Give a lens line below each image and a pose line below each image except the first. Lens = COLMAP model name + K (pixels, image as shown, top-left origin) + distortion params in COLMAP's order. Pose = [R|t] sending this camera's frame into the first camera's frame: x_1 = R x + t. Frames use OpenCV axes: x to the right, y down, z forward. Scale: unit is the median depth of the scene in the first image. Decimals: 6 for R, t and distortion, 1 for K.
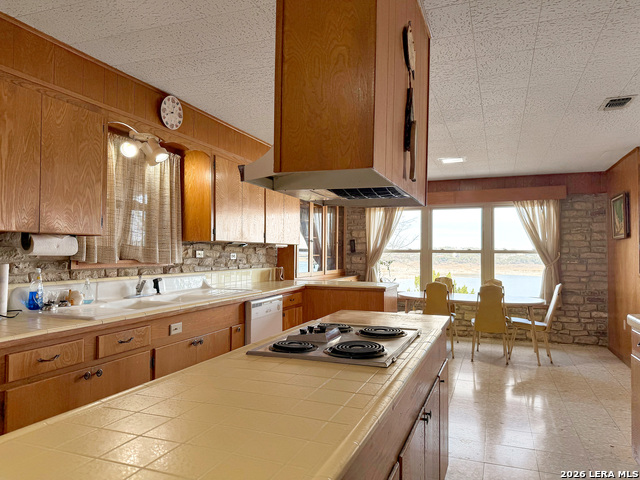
lens RADIAL K [[448.4, 0, 320.3], [0, 448.4, 240.8], [0, 0, 1]] dist [0.026395, -0.018596]
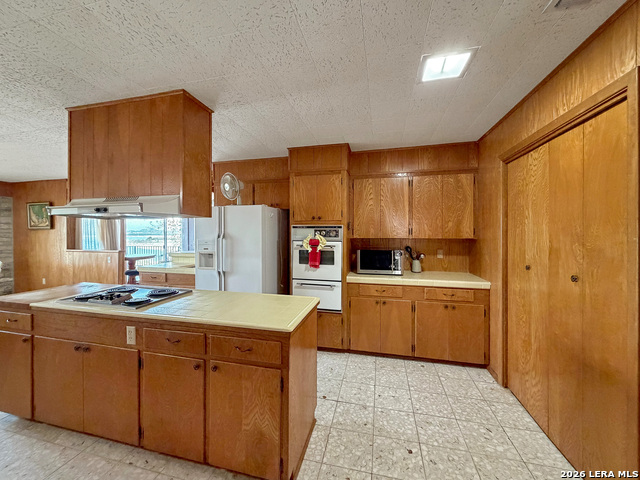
lens RADIAL K [[258.0, 0, 320.1], [0, 258.0, 235.1], [0, 0, 1]] dist [0.000557, 0.000380]
pose [[-0.133773, -0.018487, 0.990840, -0.338031], [-0.026874, 0.999526, 0.015021, -0.020410], [-0.990648, -0.024618, -0.134207, 0.115736]]
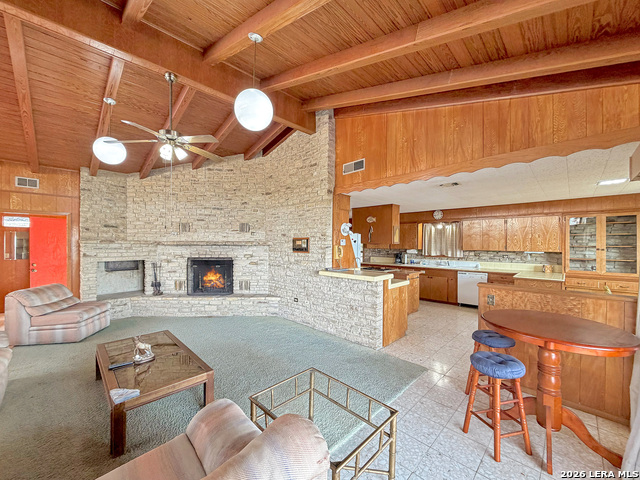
lens RADIAL K [[258.0, 0, 318.2], [0, 258.0, 243.8], [0, 0, 1]] dist [0.000557, 0.000380]
pose [[-0.402158, -0.006178, -0.915549, 1.050334], [0.017735, 0.999737, -0.014537, -0.021046], [0.915398, -0.022083, -0.401943, 0.509219]]
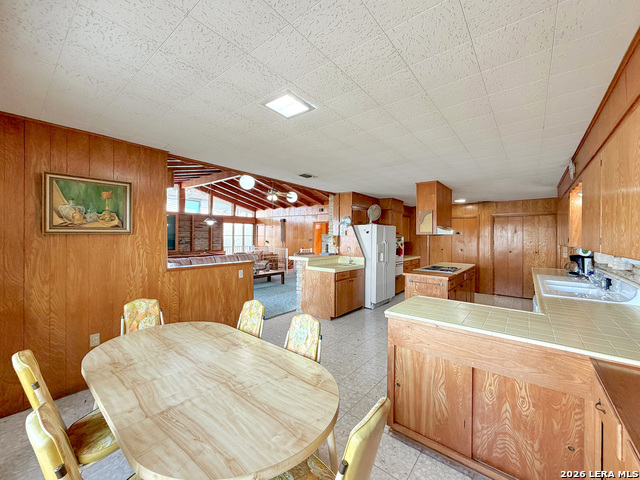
lens RADIAL K [[258.0, 0, 321.0], [0, 258.0, 237.0], [0, 0, 1]] dist [0.000557, 0.000380]
pose [[-0.954214, -0.019409, 0.298495, 0.135228], [-0.026698, 0.999436, -0.020363, 0.000144], [-0.297932, -0.027400, -0.954194, 1.150409]]
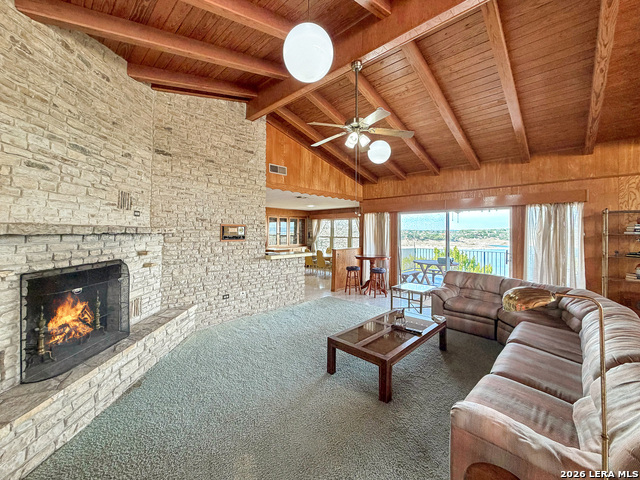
lens RADIAL K [[258.0, 0, 313.2], [0, 258.0, 229.5], [0, 0, 1]] dist [0.000557, 0.000380]
pose [[0.917332, -0.008074, -0.398042, 0.831185], [0.014118, 0.999825, 0.012255, -0.044044], [0.397874, -0.016861, 0.917285, -0.419643]]
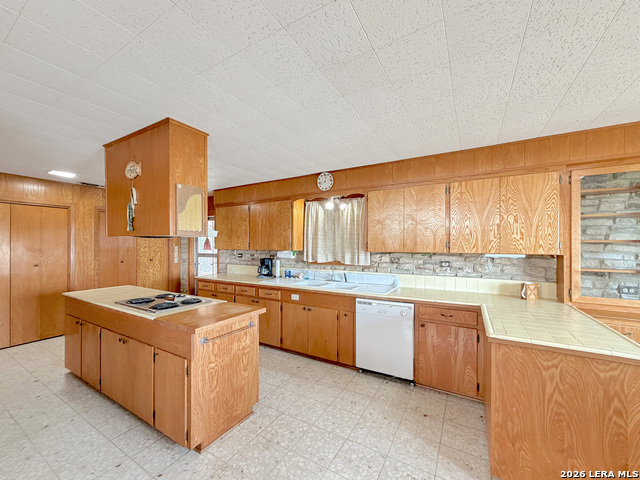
lens RADIAL K [[258.0, 0, 320.1], [0, 258.0, 243.6], [0, 0, 1]] dist [0.000557, 0.000380]
pose [[-0.156369, -0.012376, -0.987621, 0.374212], [0.022048, 0.999629, -0.016017, -0.010256], [0.987453, -0.024279, -0.156038, 0.610815]]
